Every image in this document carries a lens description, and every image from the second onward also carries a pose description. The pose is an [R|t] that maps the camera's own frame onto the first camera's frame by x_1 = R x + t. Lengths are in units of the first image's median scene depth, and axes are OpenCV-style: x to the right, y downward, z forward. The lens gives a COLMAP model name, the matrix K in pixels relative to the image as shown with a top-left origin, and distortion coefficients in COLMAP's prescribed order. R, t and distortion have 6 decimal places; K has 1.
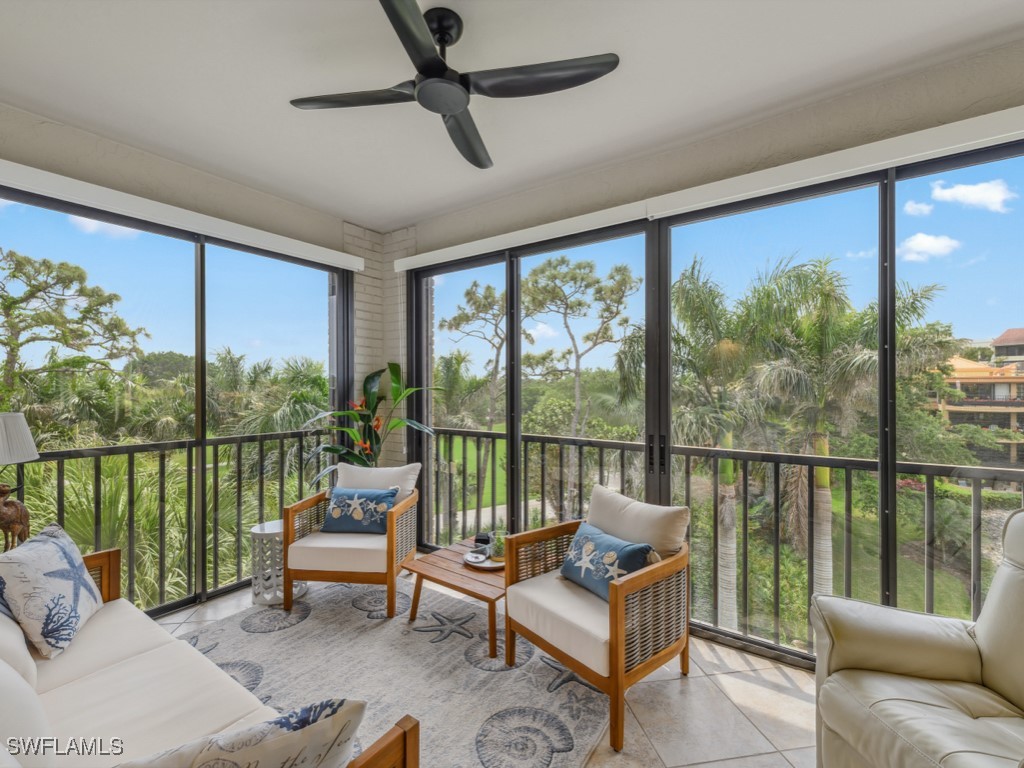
lens RADIAL K [[449.0, 0, 507.9], [0, 449.0, 385.5], [0, 0, 1]] dist [0.016598, -0.005533]
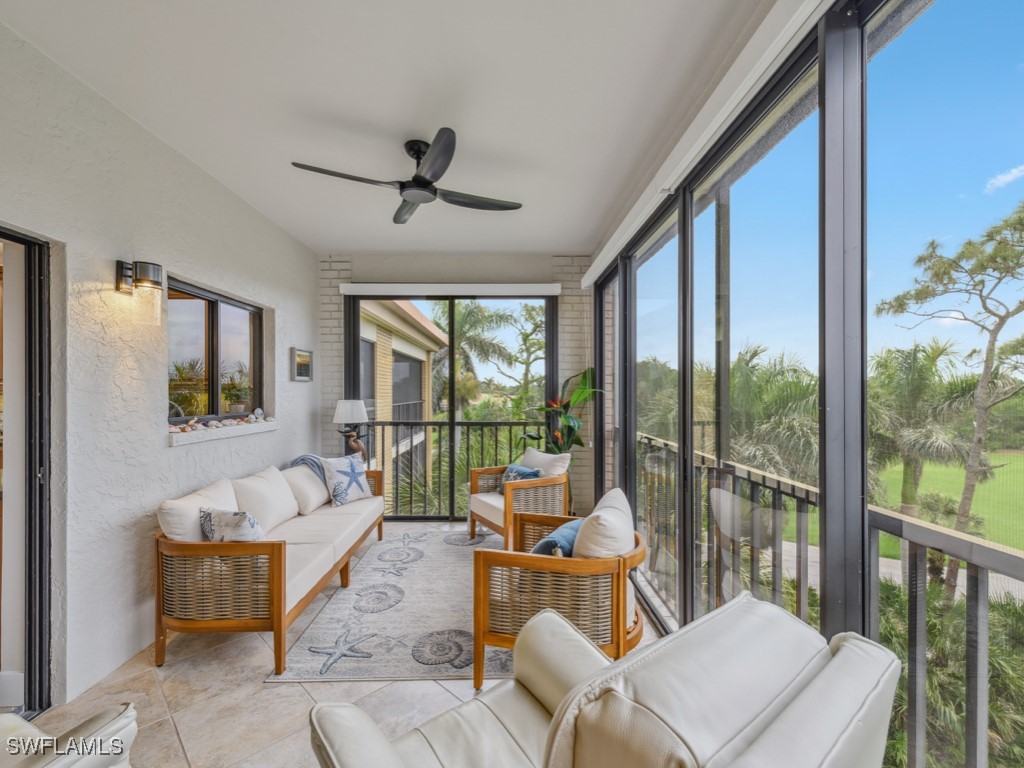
lens RADIAL K [[446.2, 0, 503.4], [0, 446.2, 392.8], [0, 0, 1]] dist [0.000501, 0.000093]
pose [[0.568866, 0.005536, -0.822412, 0.158451], [0.001881, 0.999966, 0.008032, 0.000736], [0.822428, -0.006116, 0.568836, 0.050445]]
